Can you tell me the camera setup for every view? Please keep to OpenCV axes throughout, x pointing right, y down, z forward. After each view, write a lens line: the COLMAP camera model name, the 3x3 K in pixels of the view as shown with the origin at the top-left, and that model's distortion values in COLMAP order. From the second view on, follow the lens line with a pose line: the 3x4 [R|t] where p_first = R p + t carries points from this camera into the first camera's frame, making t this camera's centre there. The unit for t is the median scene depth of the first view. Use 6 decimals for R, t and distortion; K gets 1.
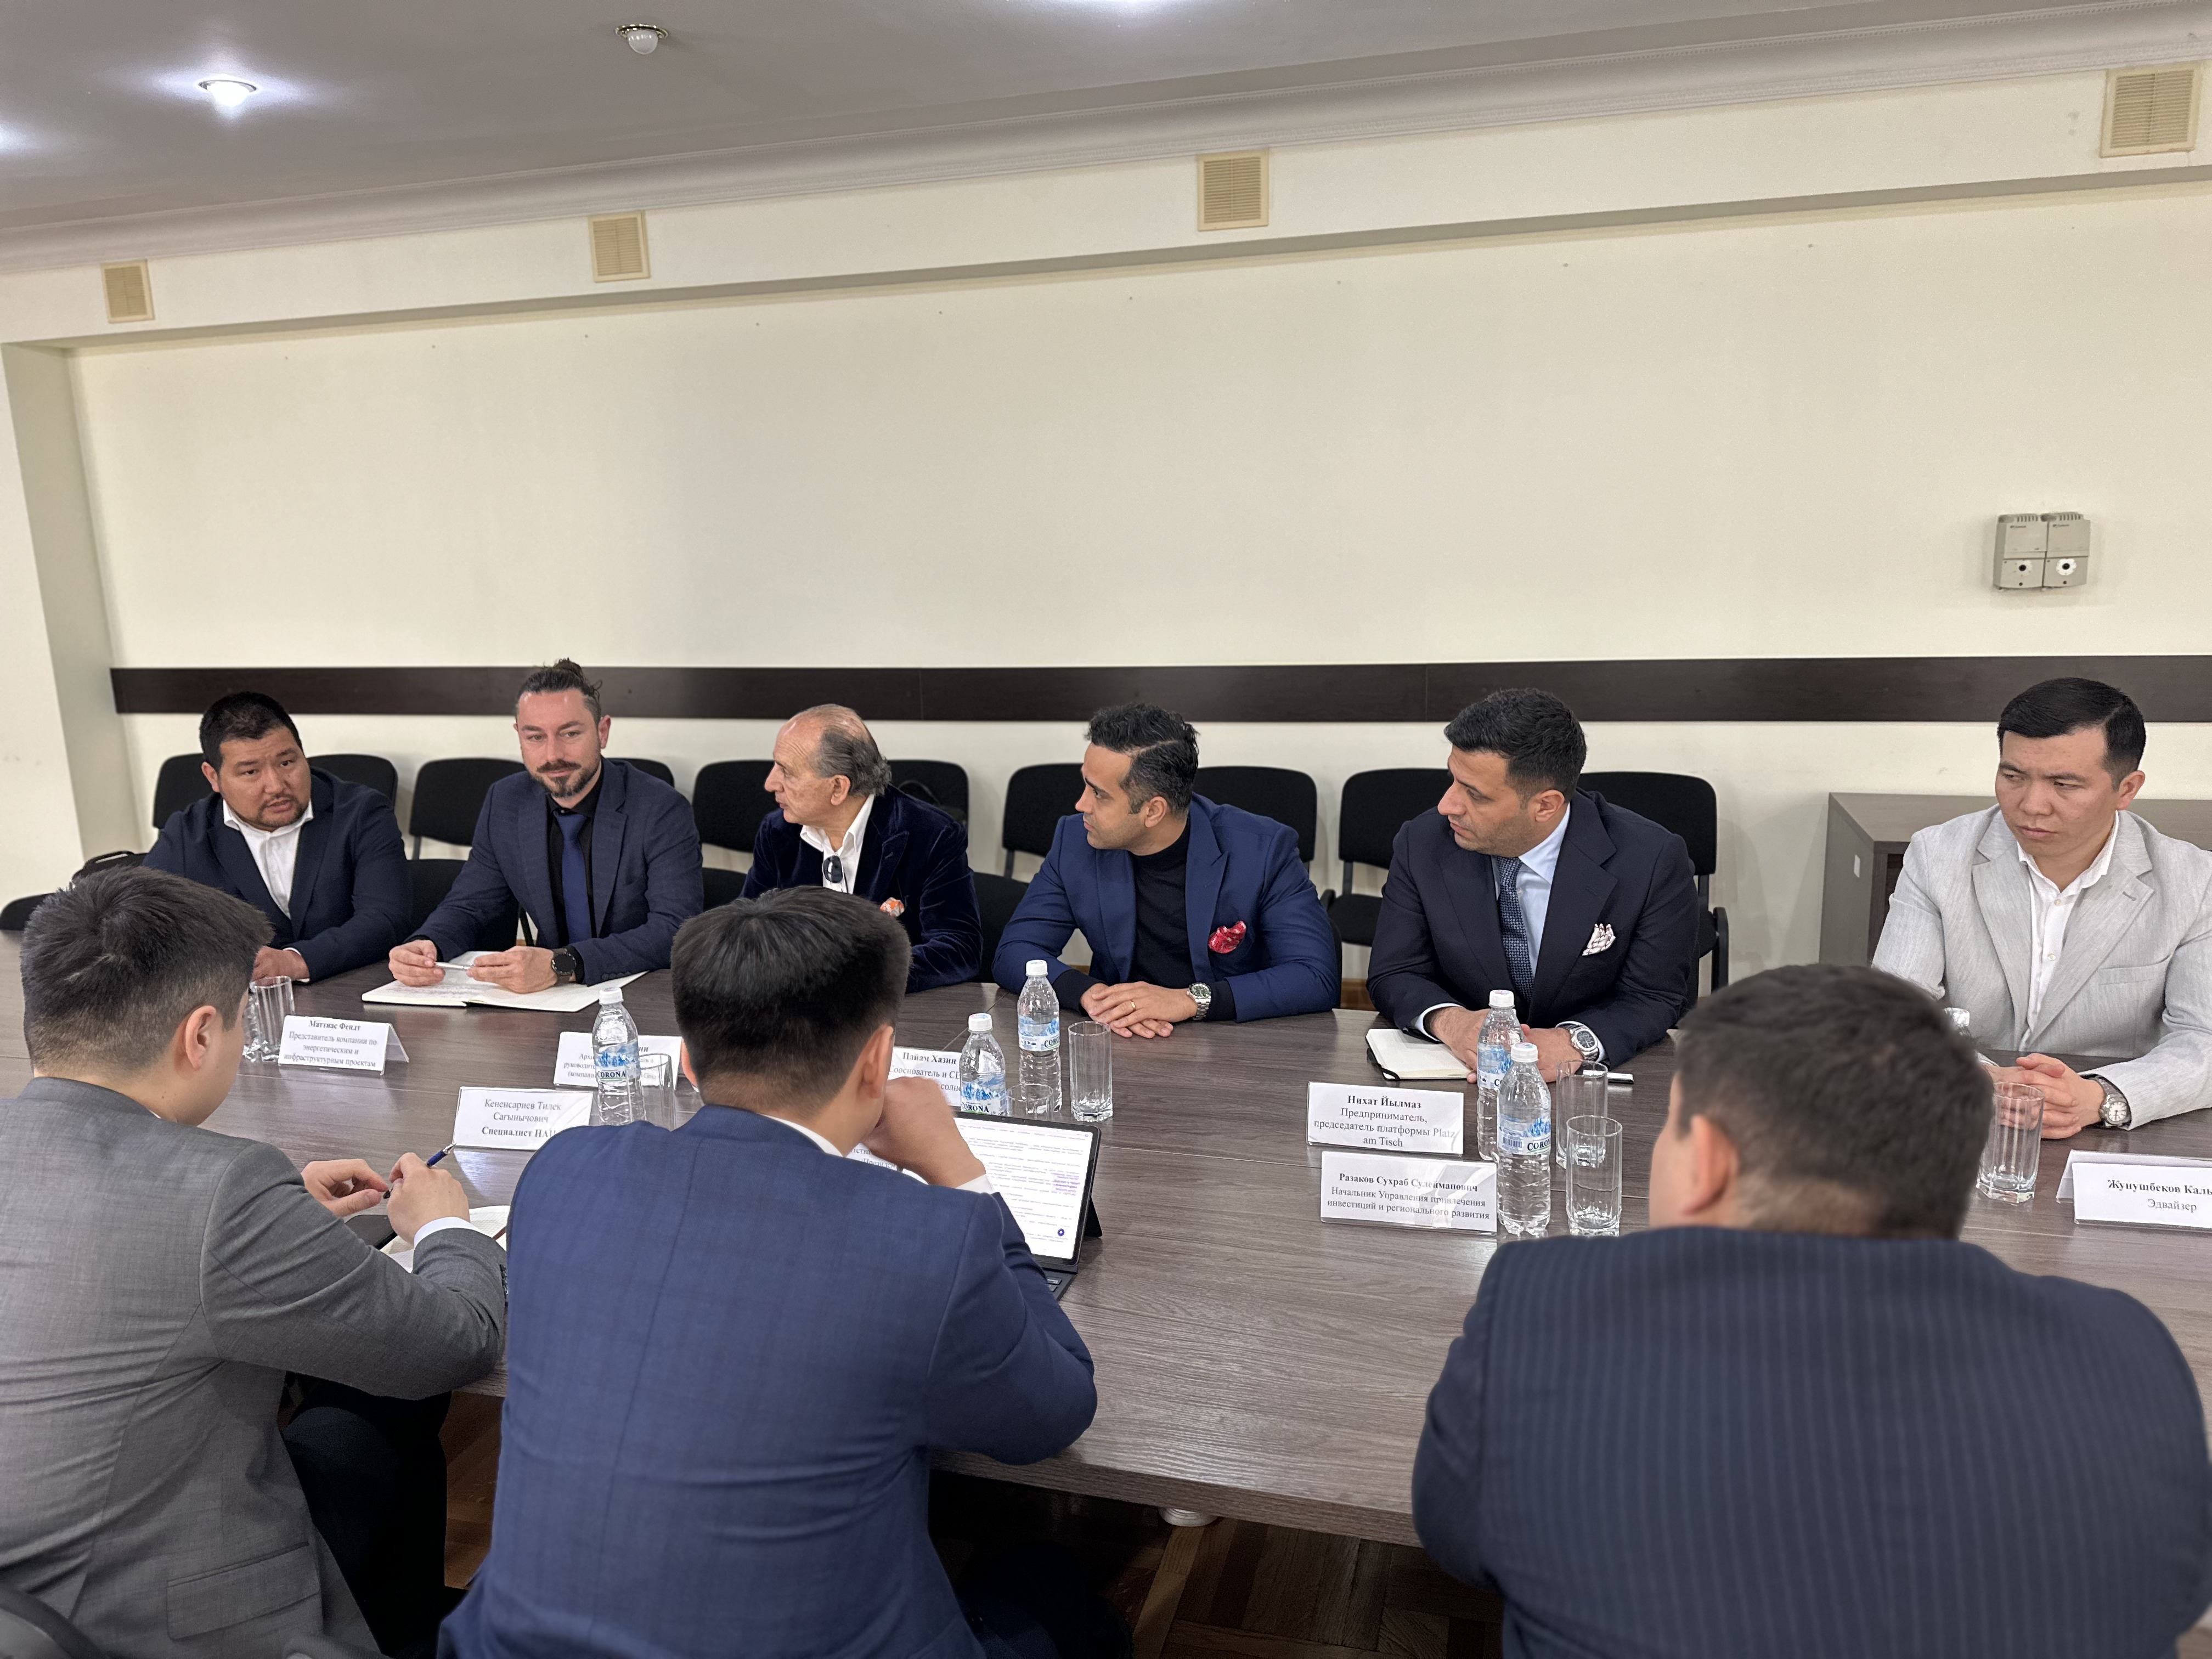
lens RADIAL K [[1573.7, 0, 1106.0], [0, 1573.7, 829.5], [0, 0, 1]] dist [0.070827, -0.109708]
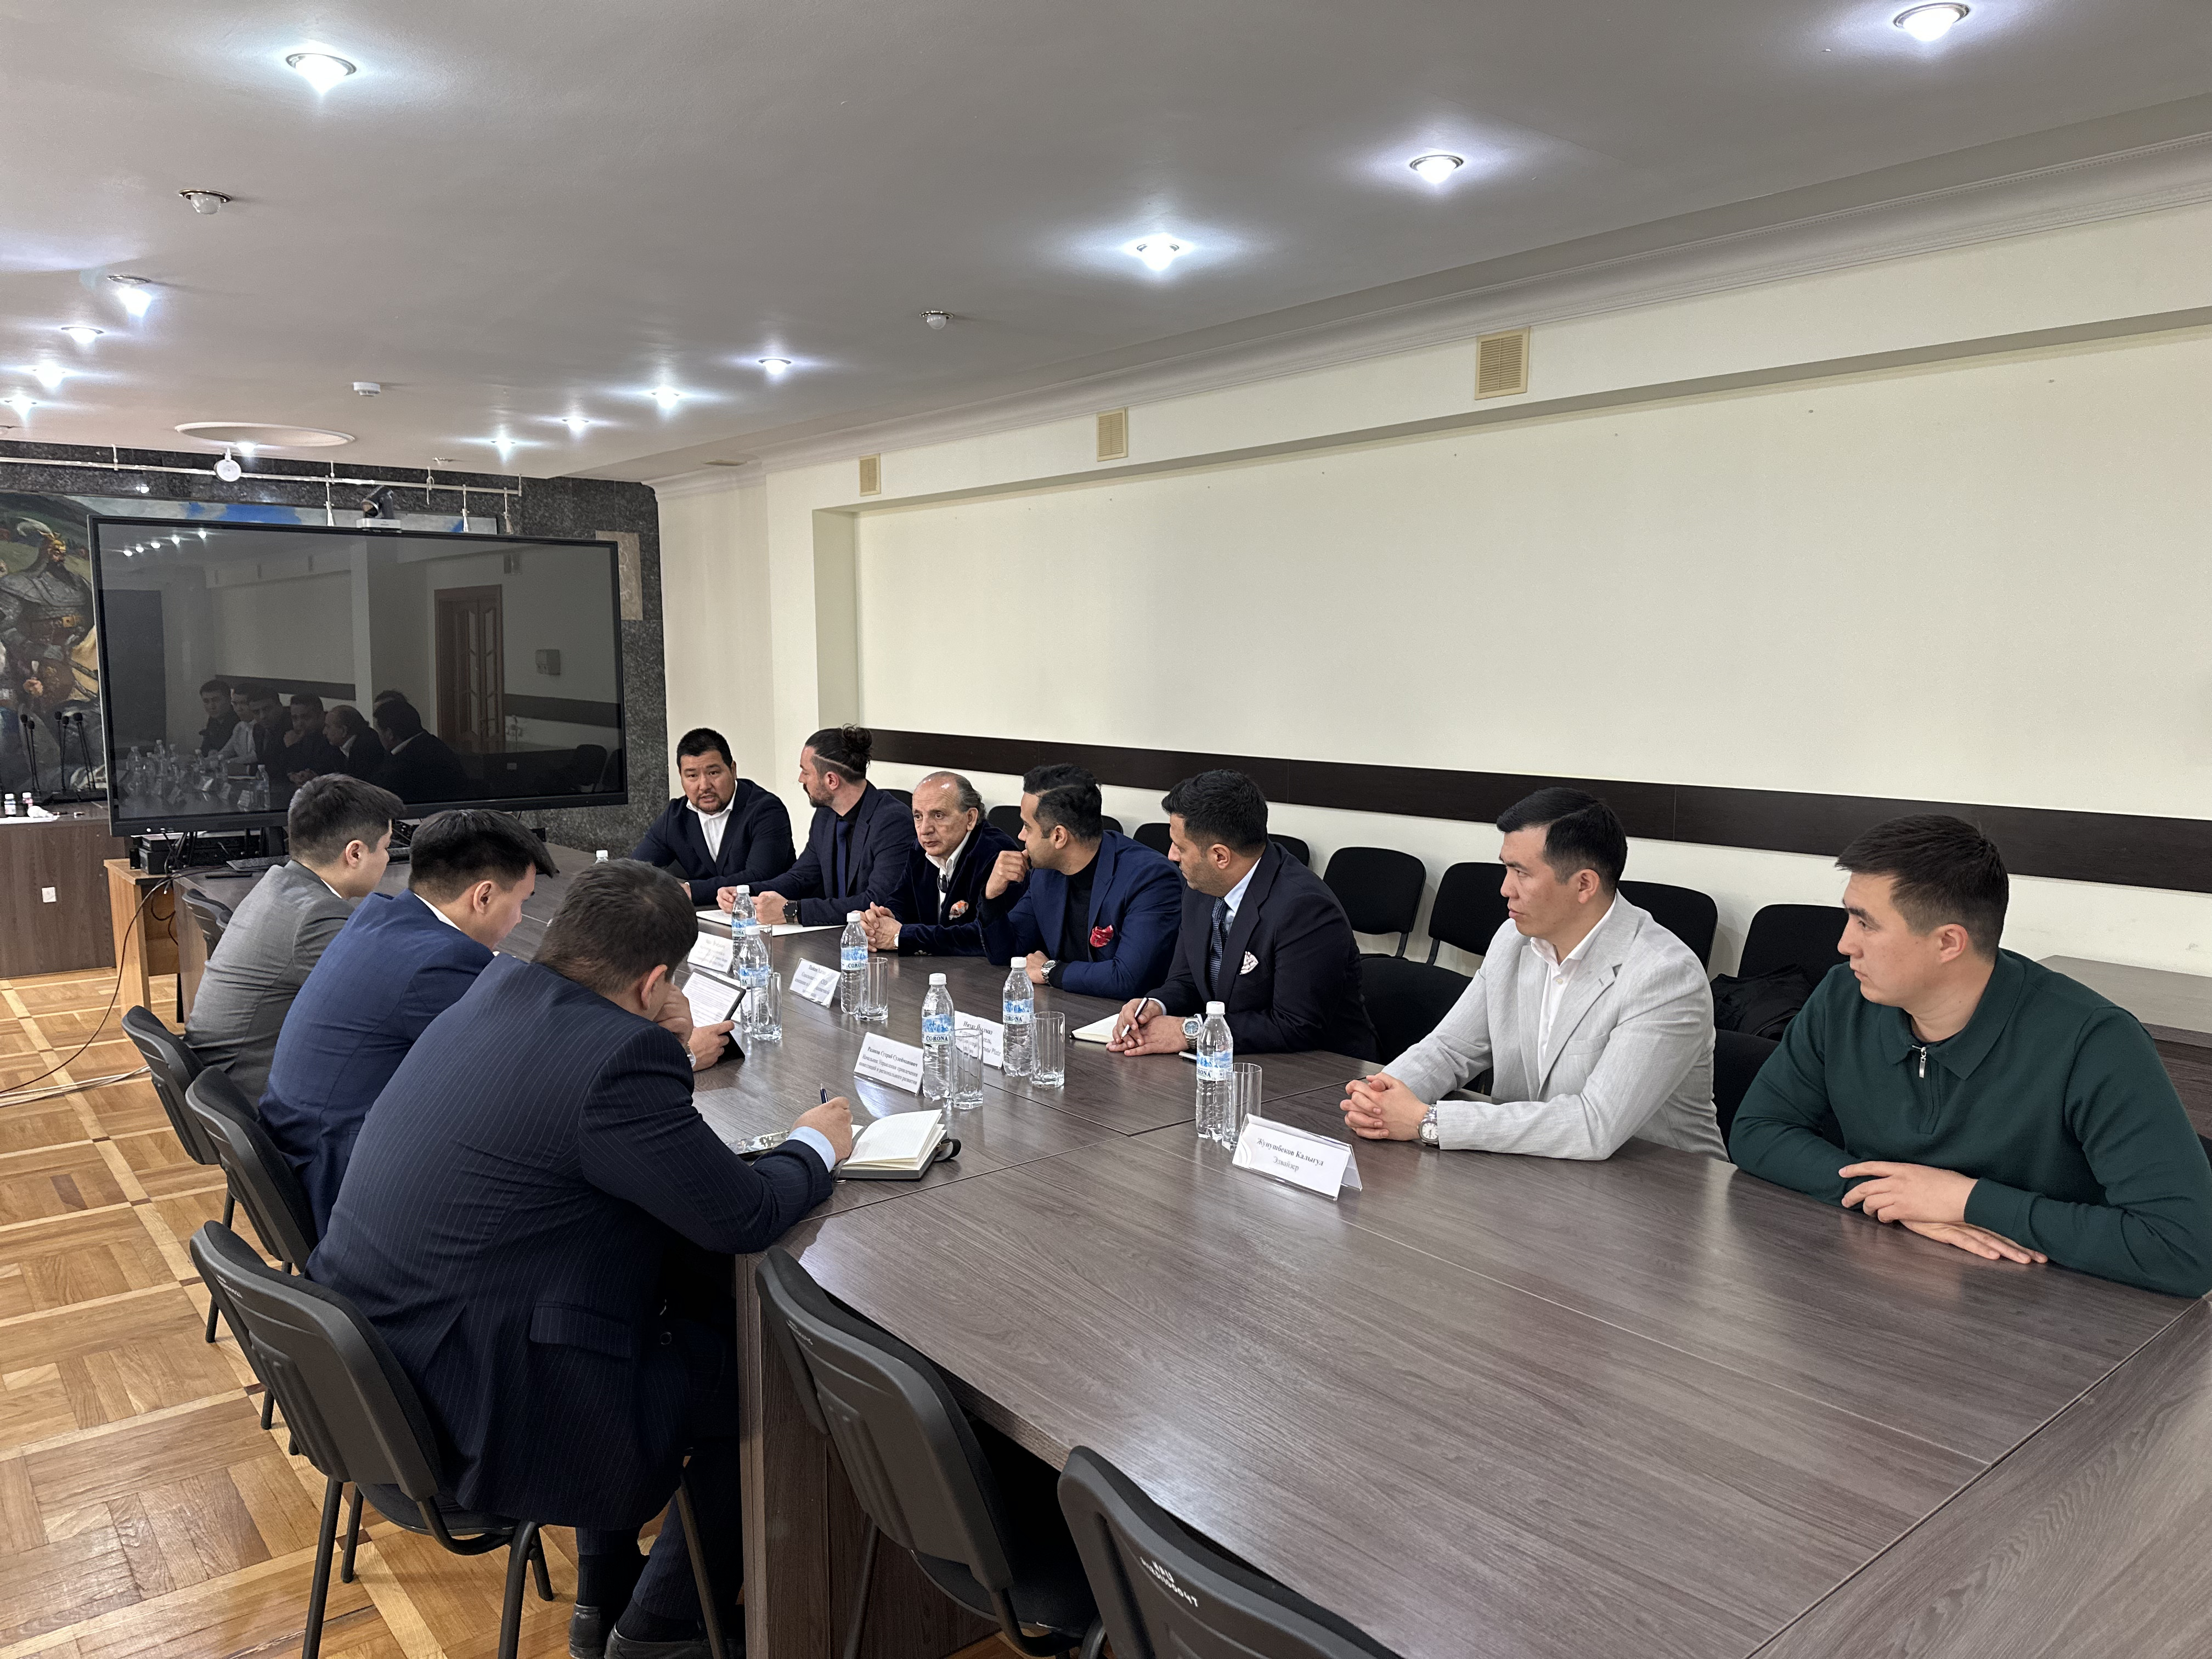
lens RADIAL K [[1573.7, 0, 1106.0], [0, 1573.7, 829.5], [0, 0, 1]] dist [0.070827, -0.109708]
pose [[0.821154, 0.092854, -0.563103, 0.529576], [-0.134913, 0.990293, -0.033442, 0.011098], [0.554531, 0.103431, 0.825710, -0.080759]]
